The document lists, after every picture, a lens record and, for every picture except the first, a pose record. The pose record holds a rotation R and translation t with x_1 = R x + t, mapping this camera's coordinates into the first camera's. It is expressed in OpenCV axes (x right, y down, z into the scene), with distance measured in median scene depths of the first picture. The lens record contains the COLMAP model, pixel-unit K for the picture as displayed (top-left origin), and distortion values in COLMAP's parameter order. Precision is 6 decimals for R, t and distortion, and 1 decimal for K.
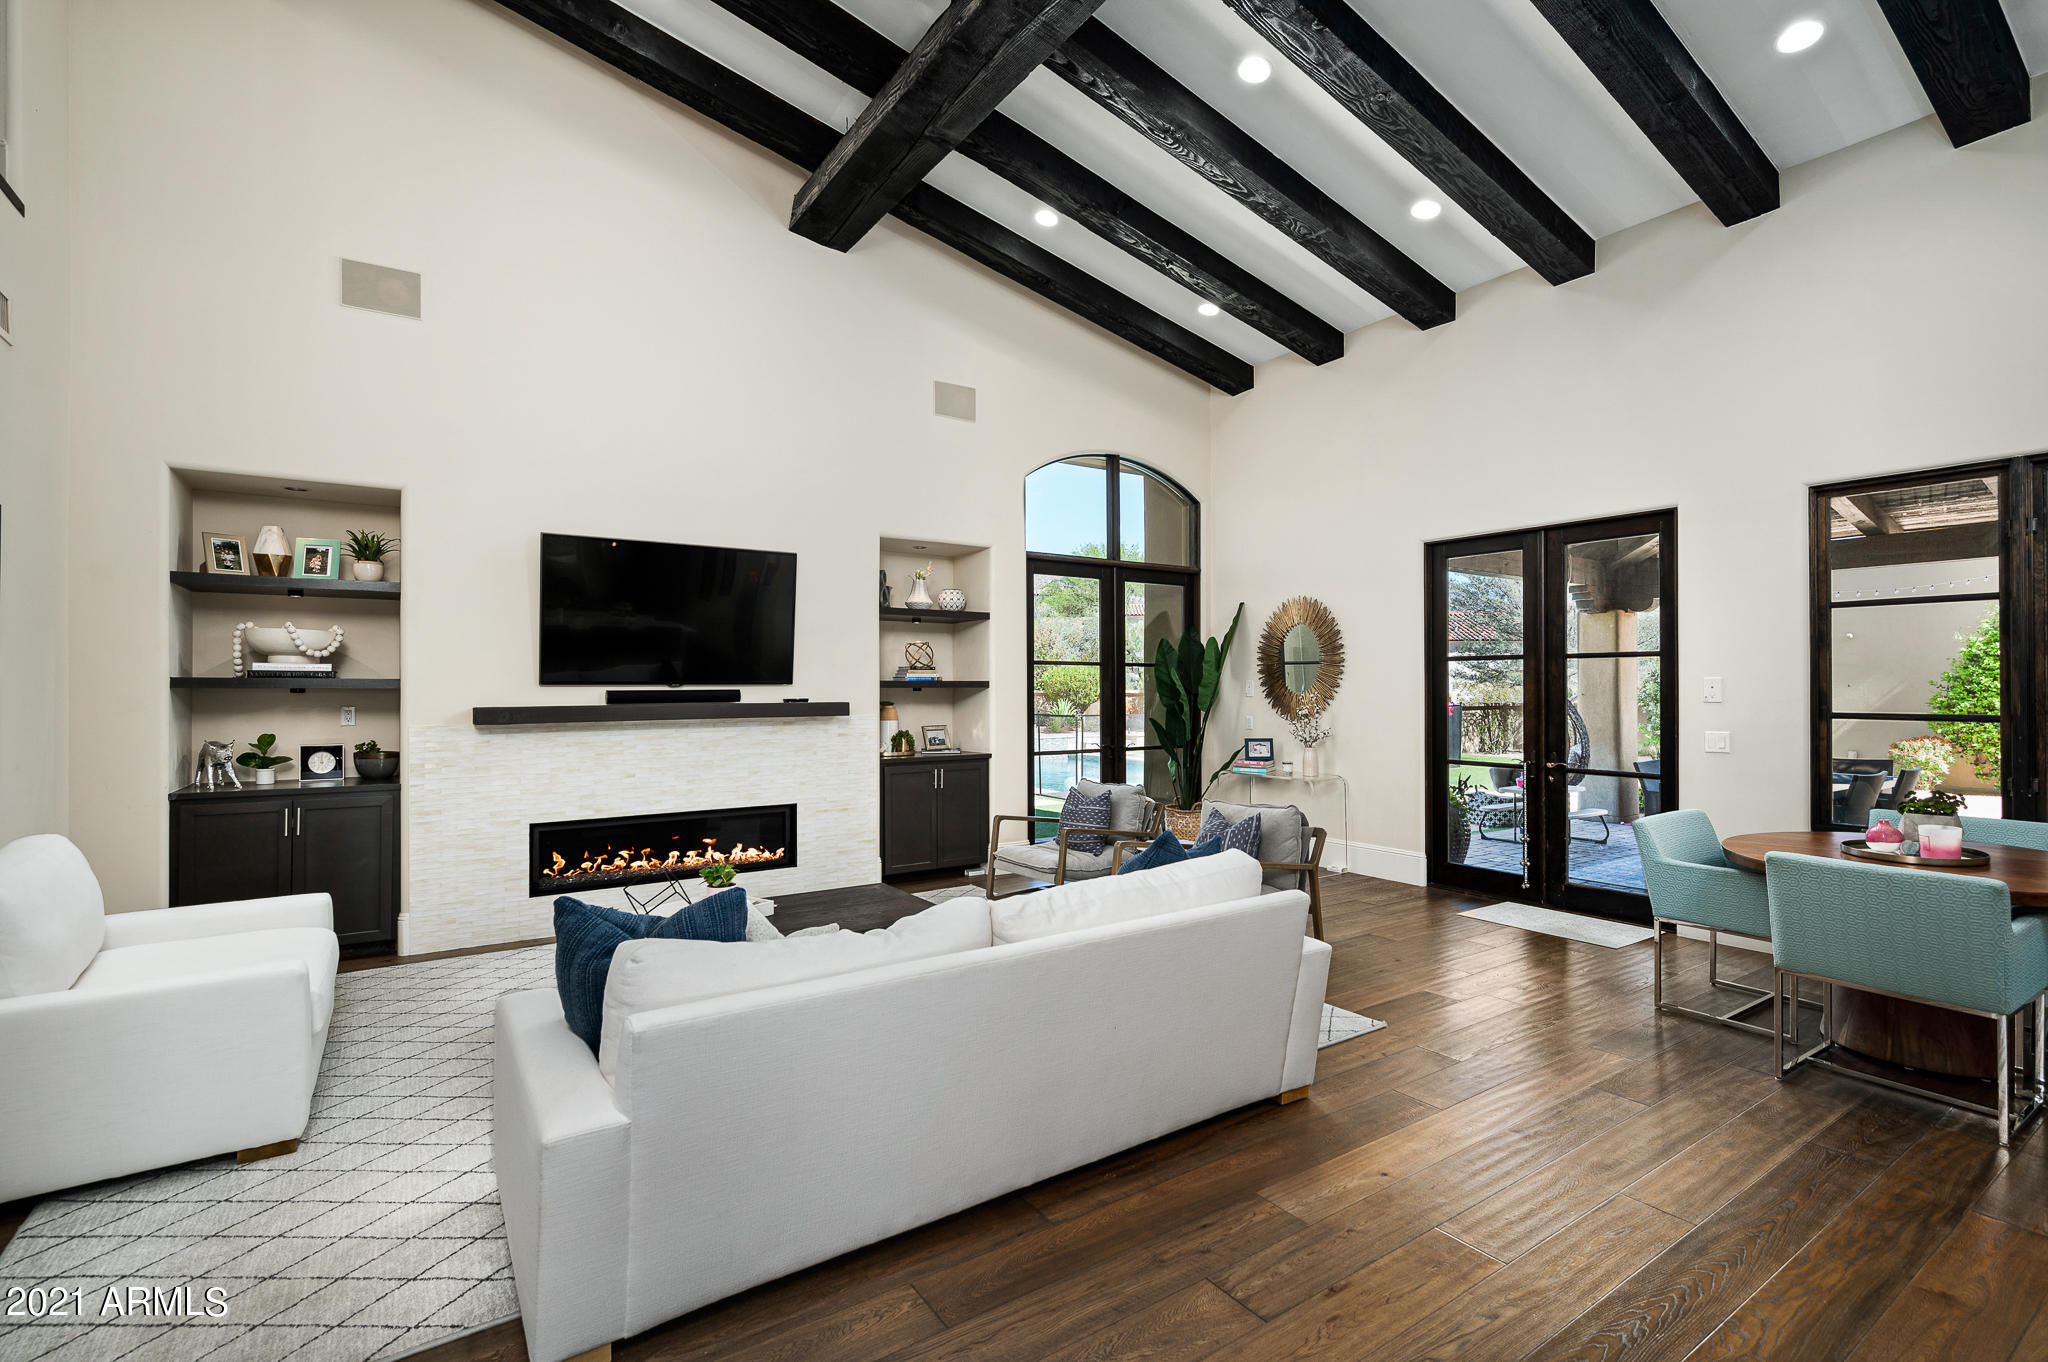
lens RADIAL K [[915.0, 0, 1029.3], [0, 915.0, 679.6], [0, 0, 1]] dist [0.001467, 0.001174]
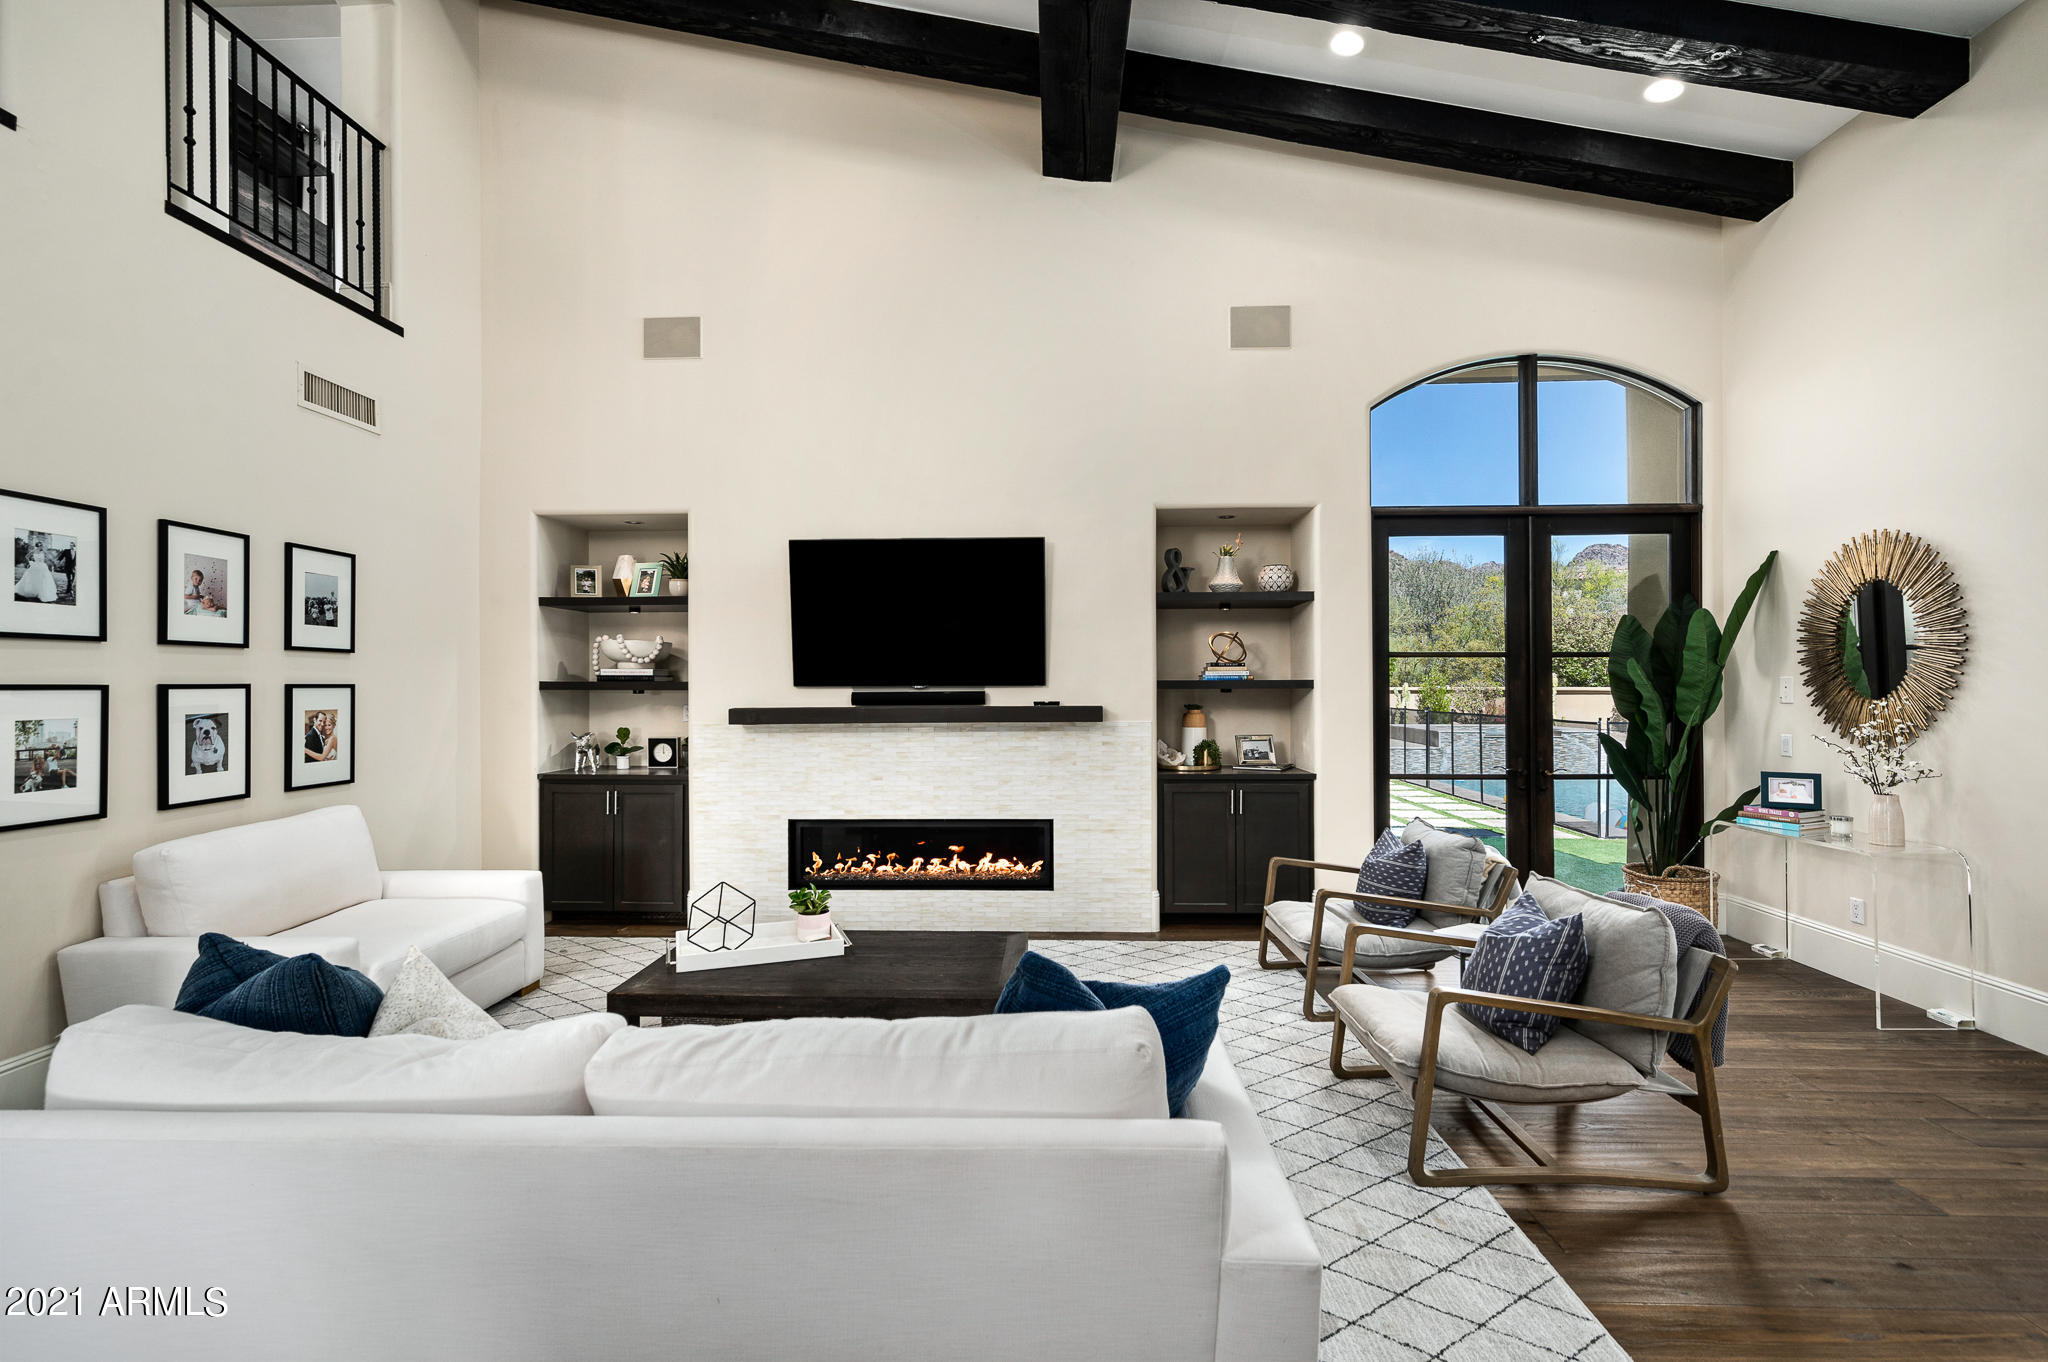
lens RADIAL K [[915.0, 0, 1009.9], [0, 915.0, 681.8], [0, 0, 1]] dist [0.001467, 0.001174]
pose [[0.810924, -0.002323, -0.585147, 0.228823], [0.006632, 0.999964, 0.005221, -0.003154], [0.585114, -0.008115, 0.810910, 0.251985]]
